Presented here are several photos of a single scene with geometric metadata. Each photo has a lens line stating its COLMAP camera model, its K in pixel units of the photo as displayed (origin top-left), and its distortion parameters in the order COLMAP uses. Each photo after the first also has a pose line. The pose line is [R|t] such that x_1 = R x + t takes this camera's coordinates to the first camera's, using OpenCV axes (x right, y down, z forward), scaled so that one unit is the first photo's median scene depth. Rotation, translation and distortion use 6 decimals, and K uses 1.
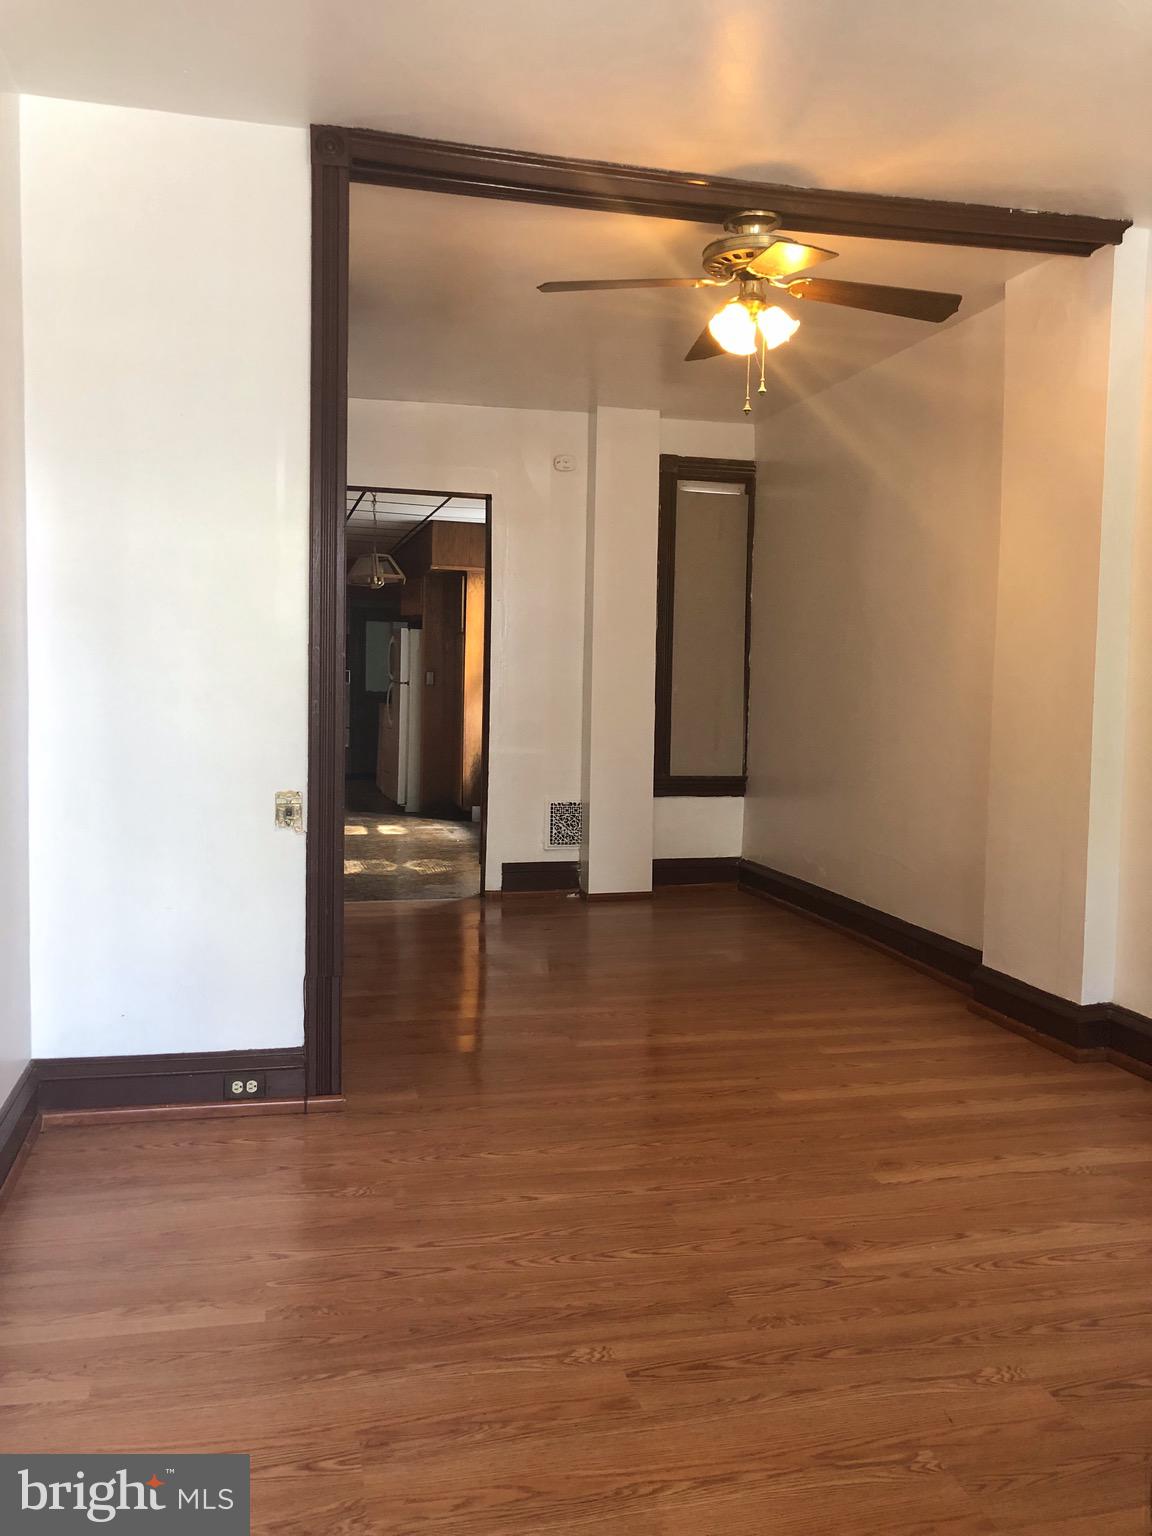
lens RADIAL K [[1249.6, 0, 576.0], [0, 1249.6, 768.0], [0, 0, 1]] dist [0.049289, -0.081931]
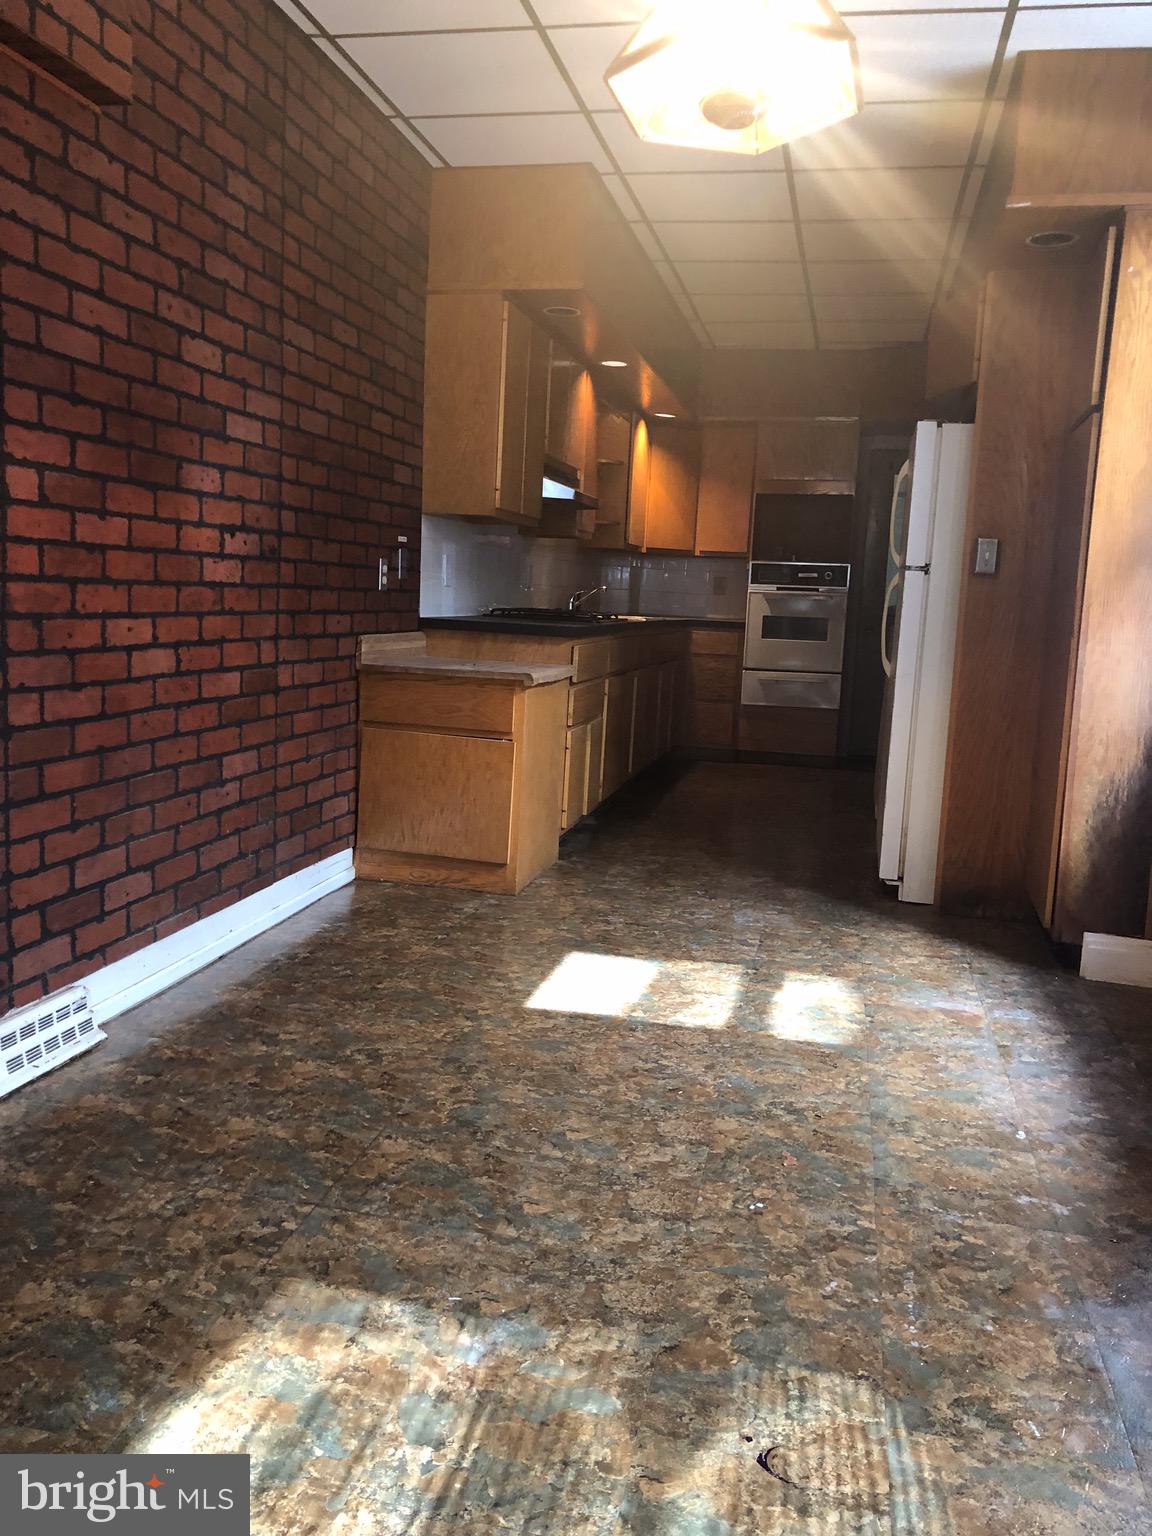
lens RADIAL K [[1249.6, 0, 576.0], [0, 1249.6, 768.0], [0, 0, 1]] dist [0.049289, -0.081931]
pose [[0.892560, 0.078088, -0.444116, -0.056085], [-0.047158, 0.995656, 0.080288, -0.033450], [0.448456, -0.050718, 0.892365, 0.613917]]
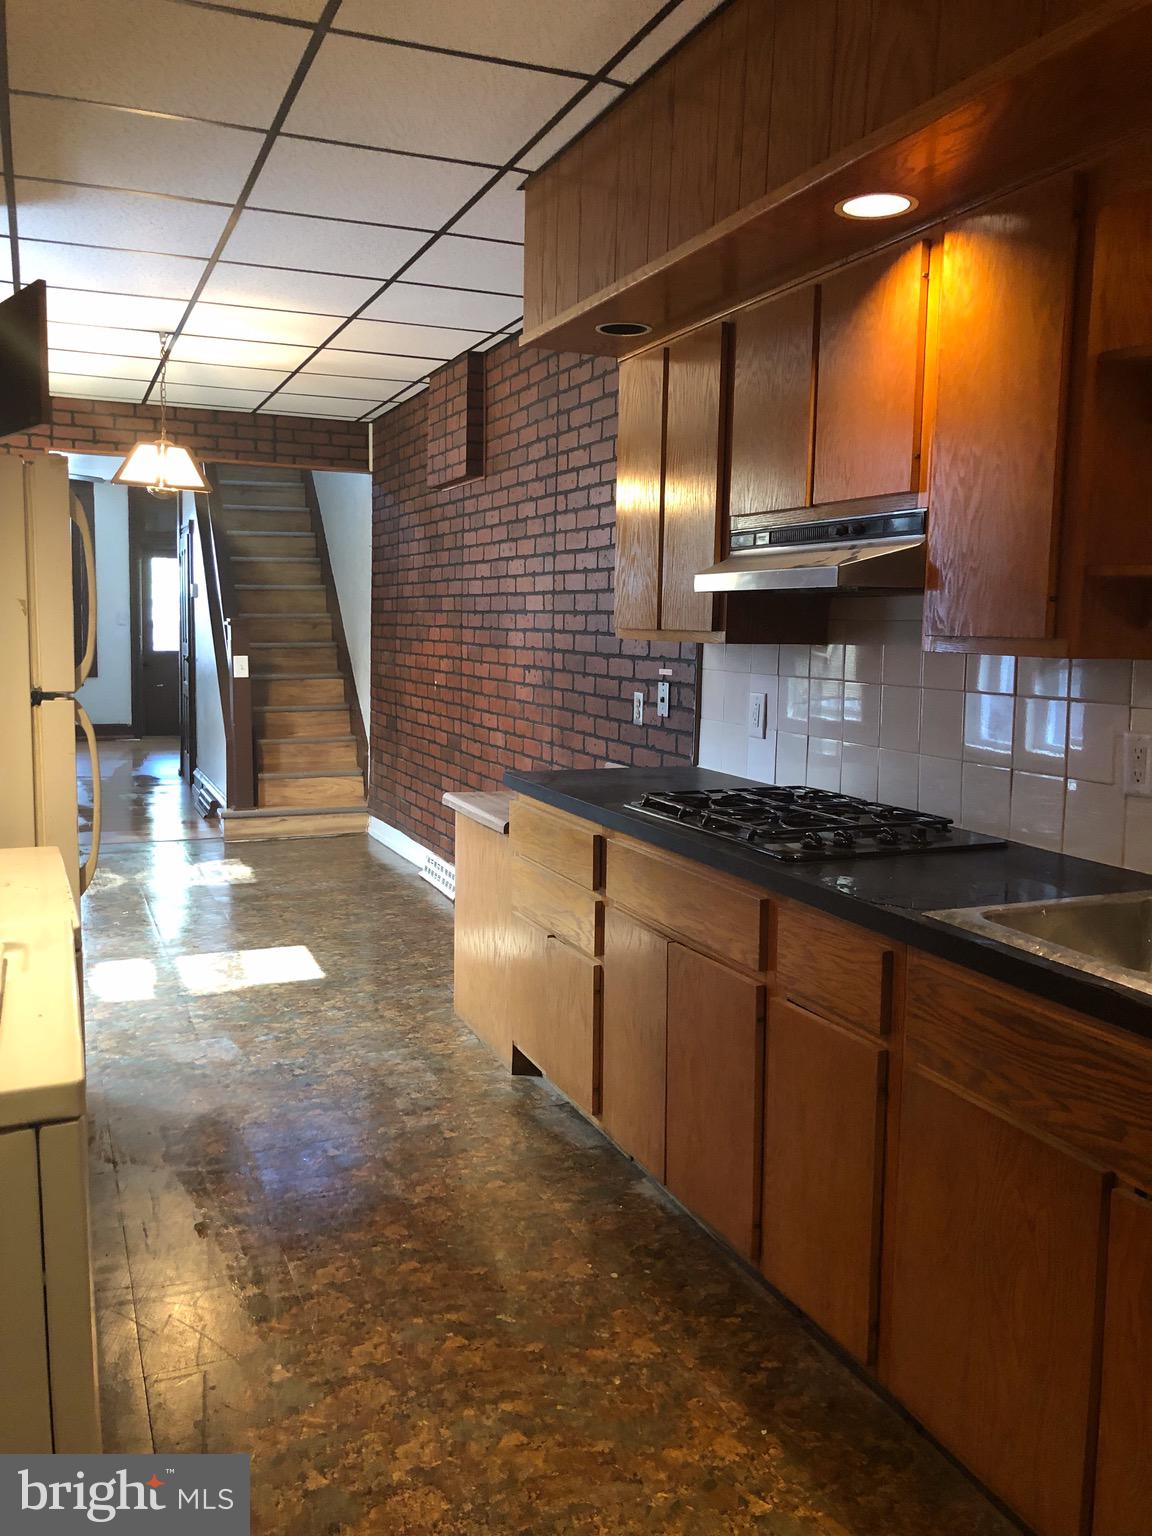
lens RADIAL K [[1249.6, 0, 576.0], [0, 1249.6, 768.0], [0, 0, 1]] dist [0.049289, -0.081931]
pose [[-0.989158, -0.015051, -0.146079, -0.218798], [-0.040307, 0.984357, 0.171510, -0.106627], [0.141213, 0.175539, -0.974292, 1.316455]]
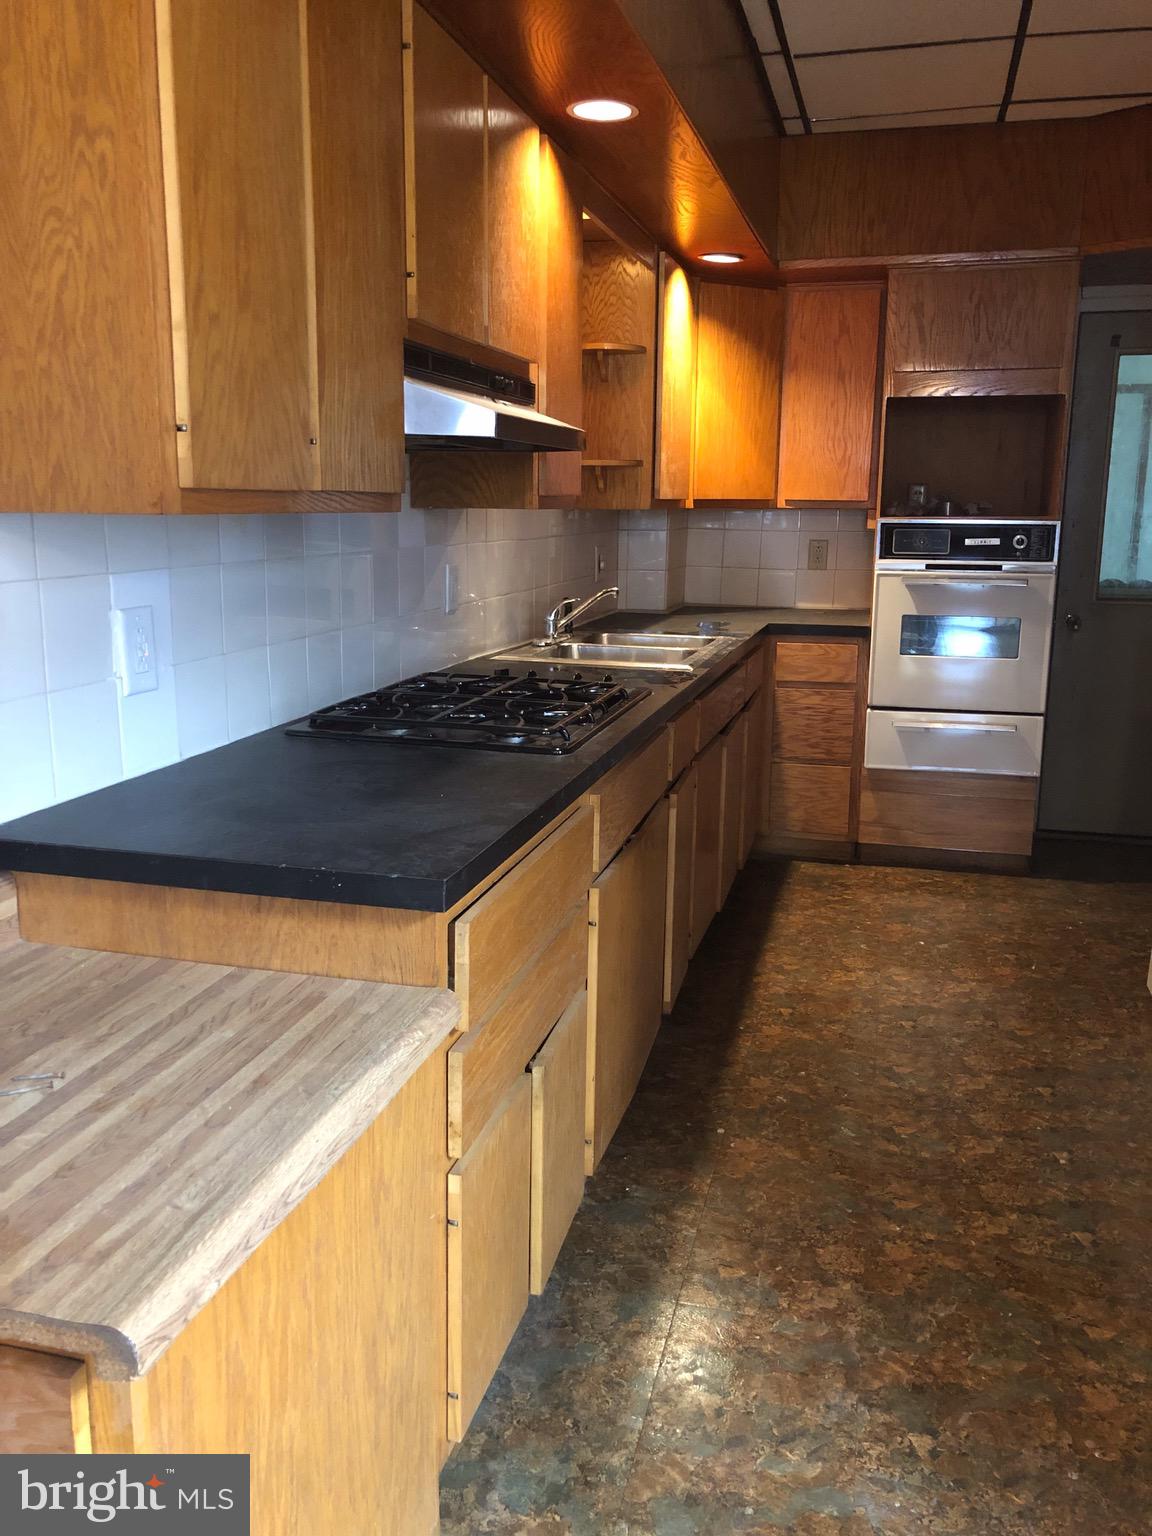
lens RADIAL K [[1258.8, 0, 576.0], [0, 1258.8, 768.0], [0, 0, 1]] dist [-0.043637, -0.005872]
pose [[0.873200, 0.087214, -0.479494, -0.176706], [-0.015404, 0.988305, 0.151708, -0.078085], [0.487118, -0.125085, 0.864332, 0.892107]]
